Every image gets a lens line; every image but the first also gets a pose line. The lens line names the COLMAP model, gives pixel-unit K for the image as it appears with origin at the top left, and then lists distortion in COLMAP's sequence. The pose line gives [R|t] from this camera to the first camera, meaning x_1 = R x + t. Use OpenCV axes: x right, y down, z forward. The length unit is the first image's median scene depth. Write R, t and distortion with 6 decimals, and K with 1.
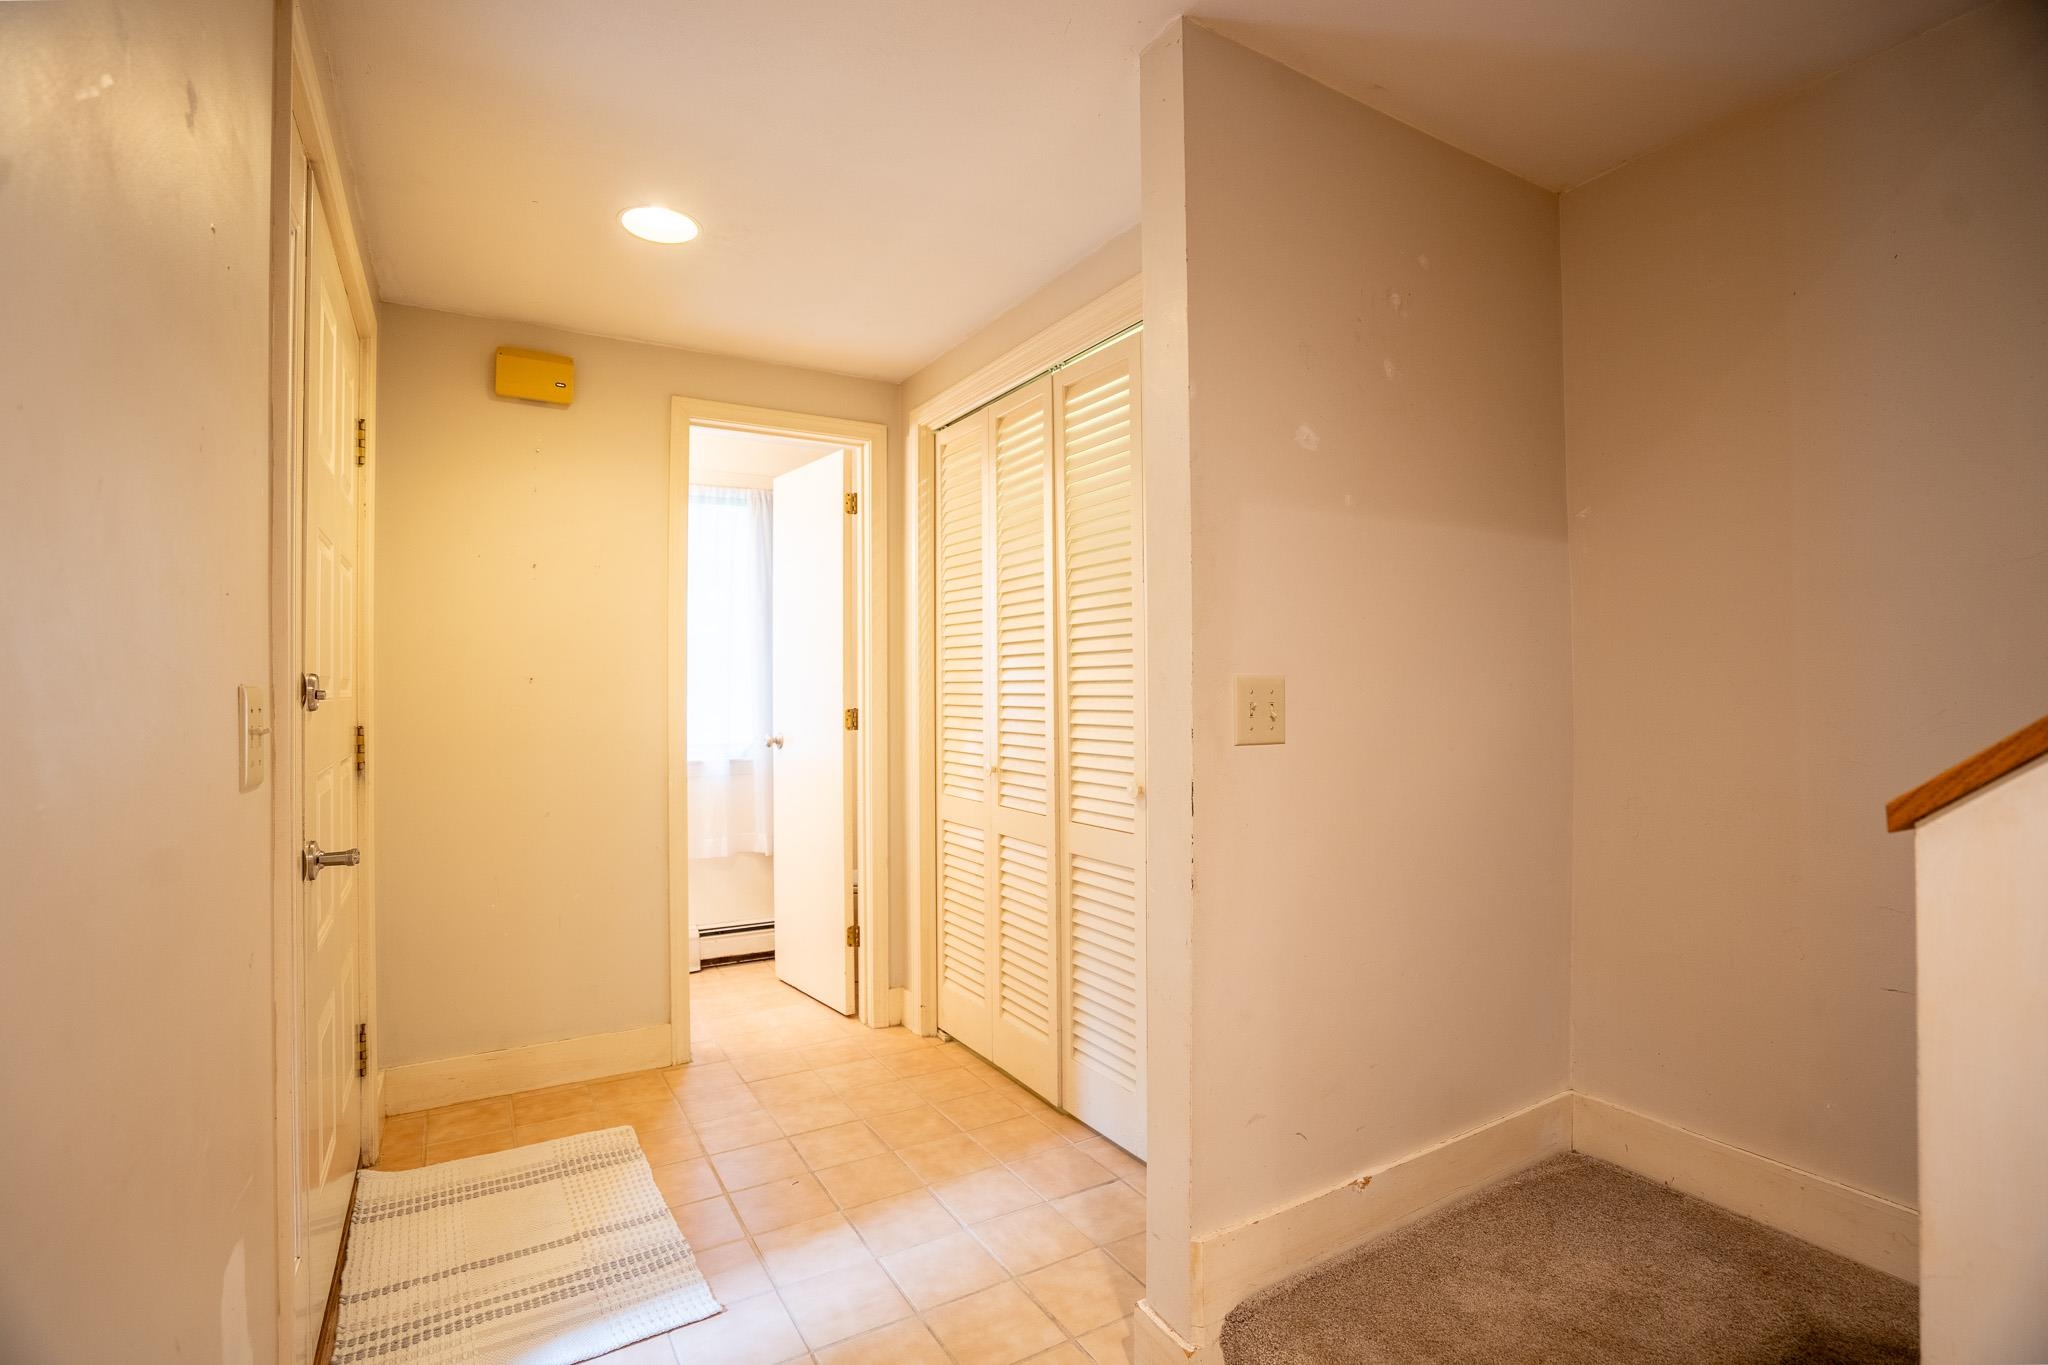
lens RADIAL K [[969.9, 0, 1028.6], [0, 969.9, 683.0], [0, 0, 1]] dist [-0.027396, 0.001390]
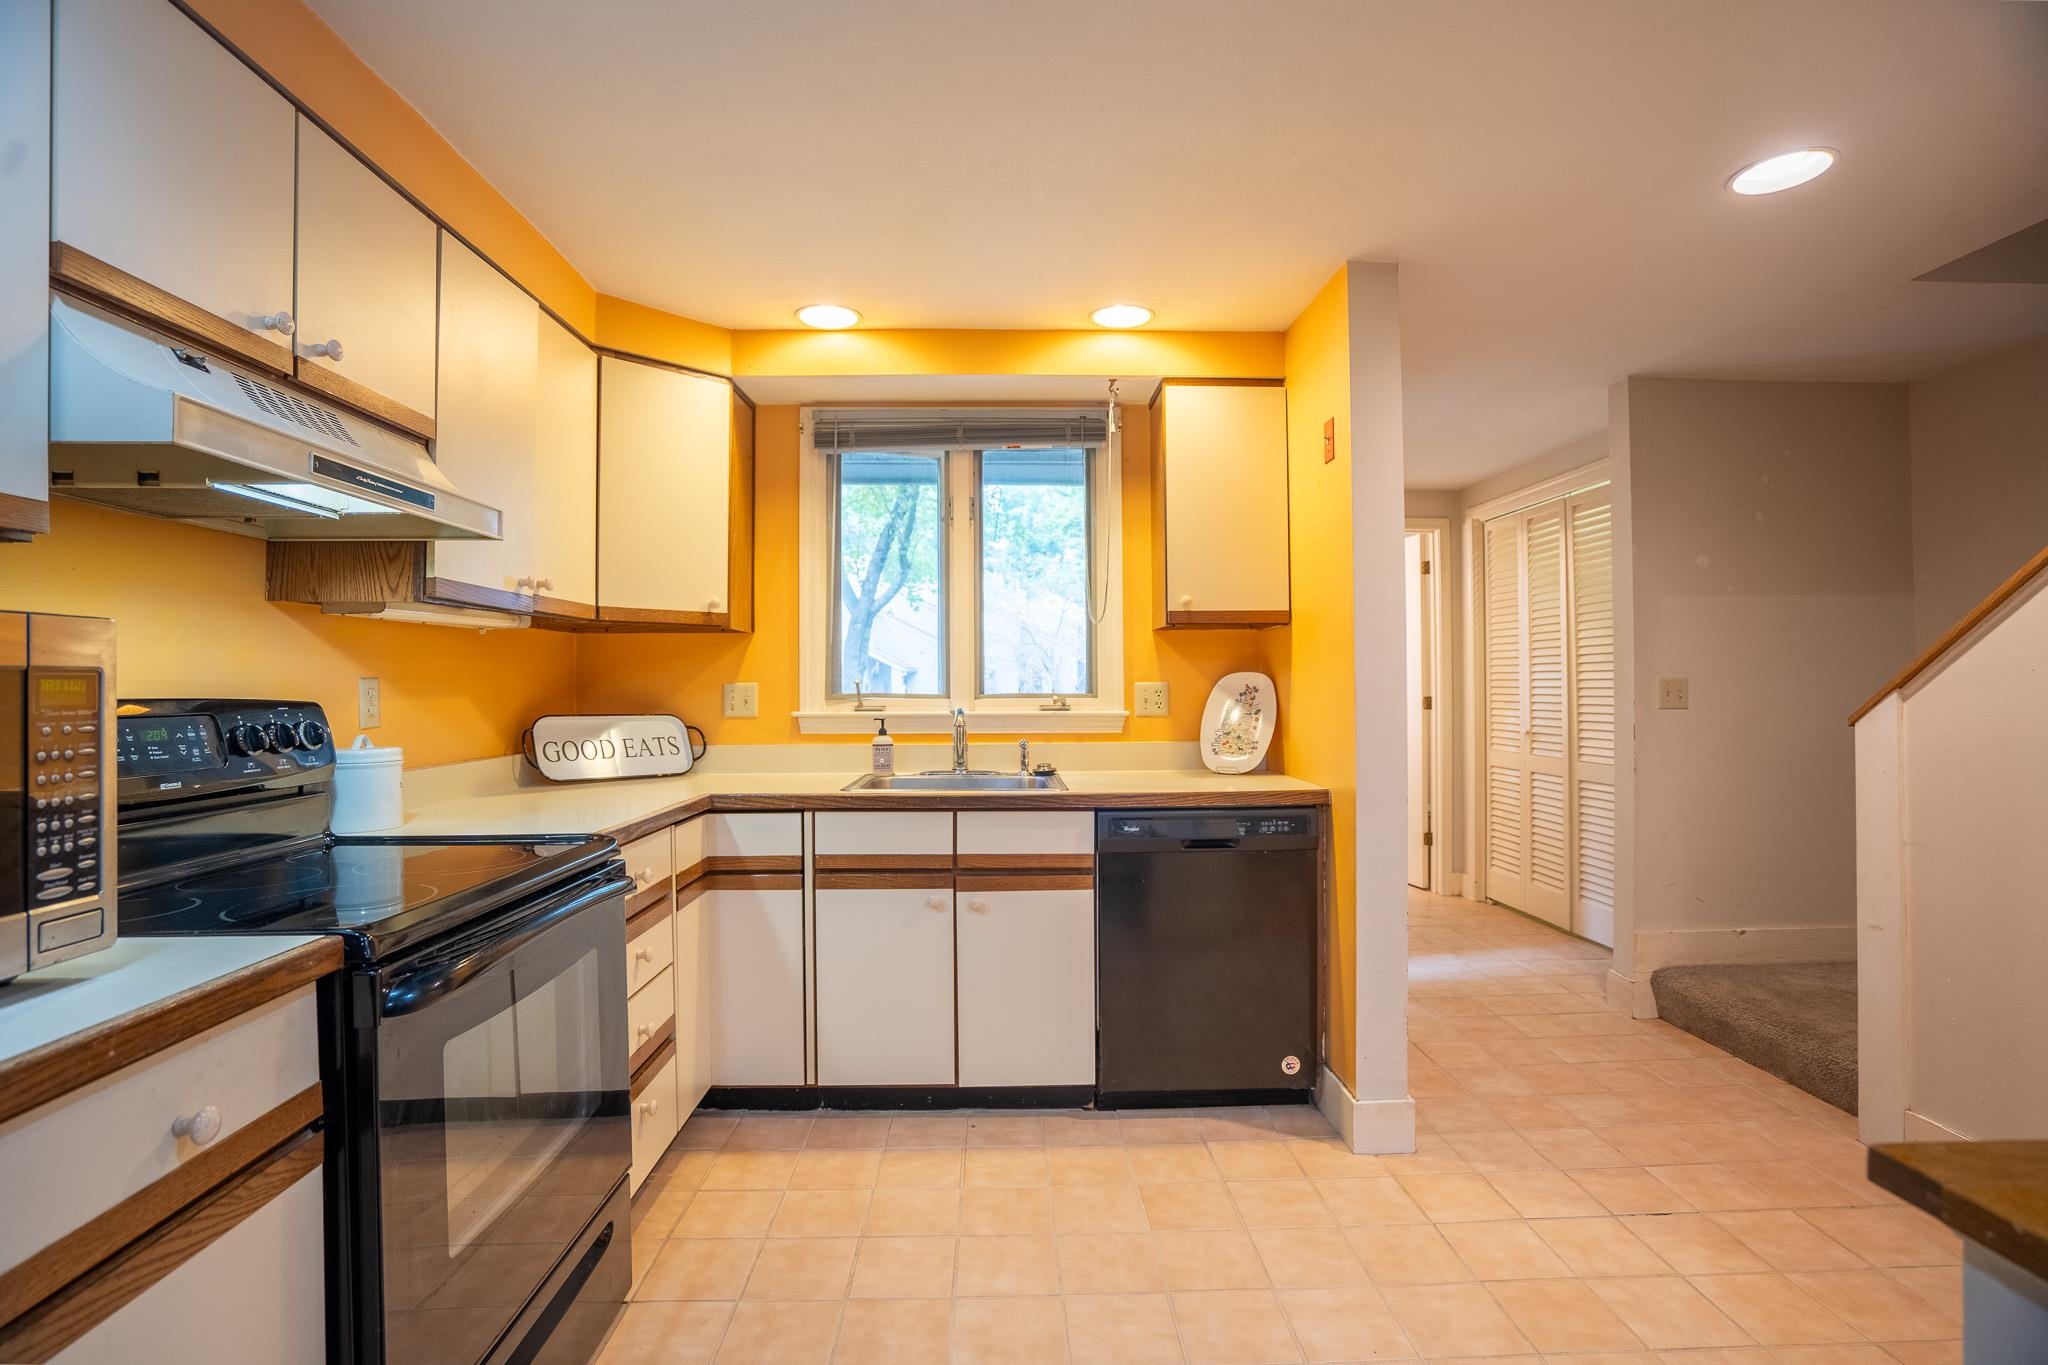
lens RADIAL K [[969.9, 0, 1043.1], [0, 969.9, 672.3], [0, 0, 1]] dist [-0.027396, 0.001390]
pose [[0.887136, -0.003228, -0.461496, -0.010605], [-0.000325, 0.999971, -0.007619, -0.000867], [0.461507, 0.006909, 0.887109, -0.904727]]
